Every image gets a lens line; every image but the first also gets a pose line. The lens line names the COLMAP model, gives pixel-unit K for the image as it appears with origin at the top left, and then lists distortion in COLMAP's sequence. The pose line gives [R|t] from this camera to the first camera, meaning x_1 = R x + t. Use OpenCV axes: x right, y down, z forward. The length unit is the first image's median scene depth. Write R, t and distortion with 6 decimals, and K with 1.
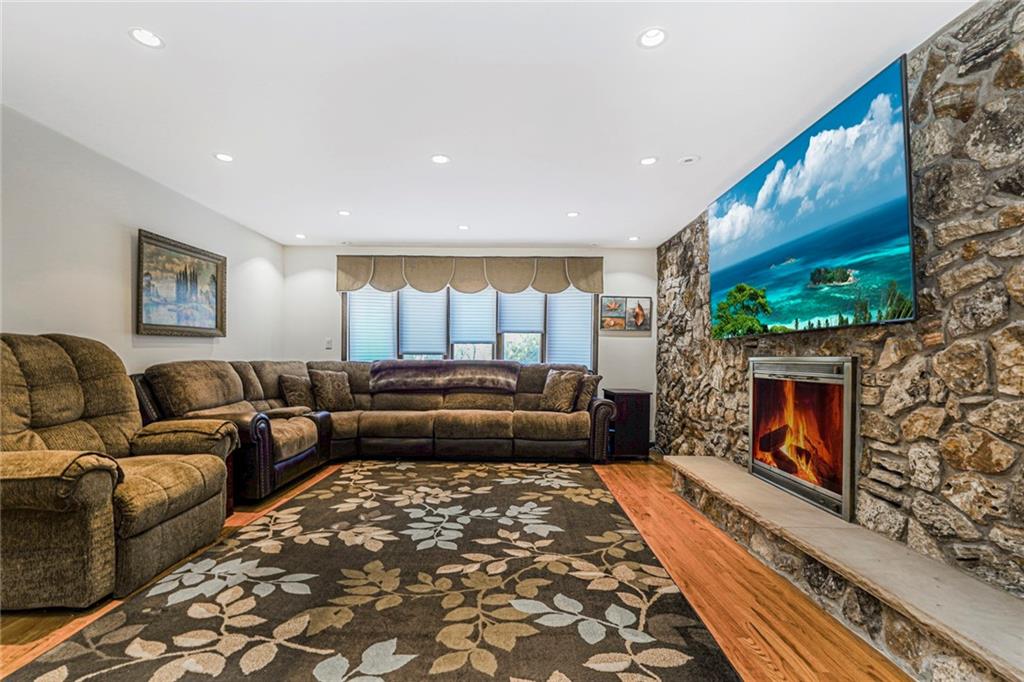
lens RADIAL K [[462.2, 0, 506.5], [0, 462.2, 364.2], [0, 0, 1]] dist [-0.016040, 0.010514]
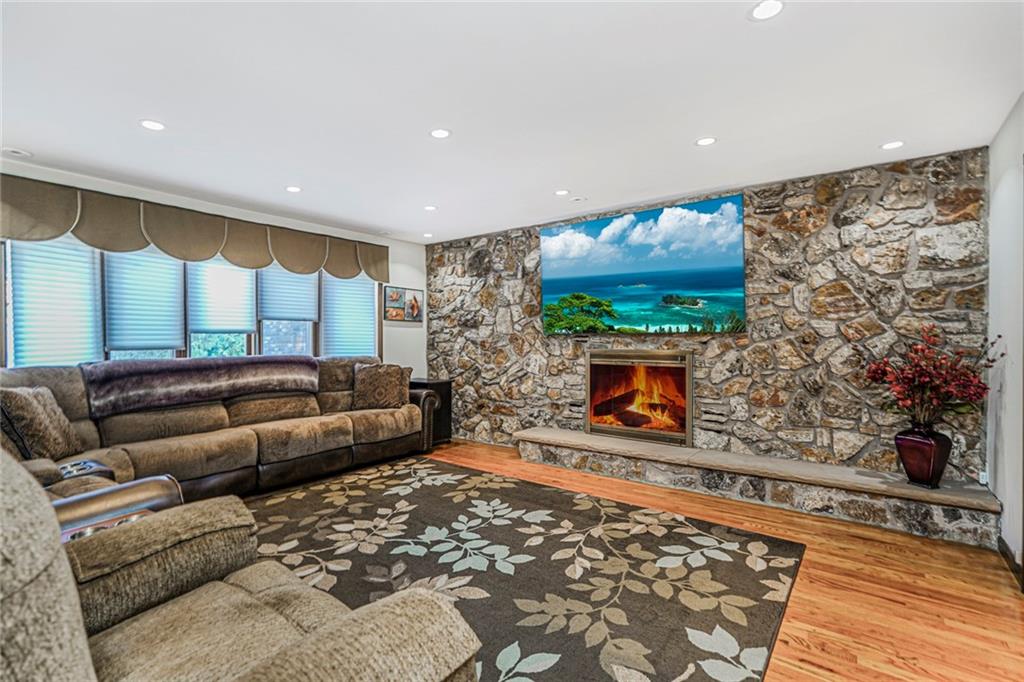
lens RADIAL K [[462.2, 0, 496.8], [0, 462.2, 340.4], [0, 0, 1]] dist [-0.016040, 0.010514]
pose [[0.618951, -0.013965, 0.785306, -0.910018], [0.018868, 0.999818, 0.002909, -0.063532], [-0.785203, 0.013017, 0.619101, 0.446811]]
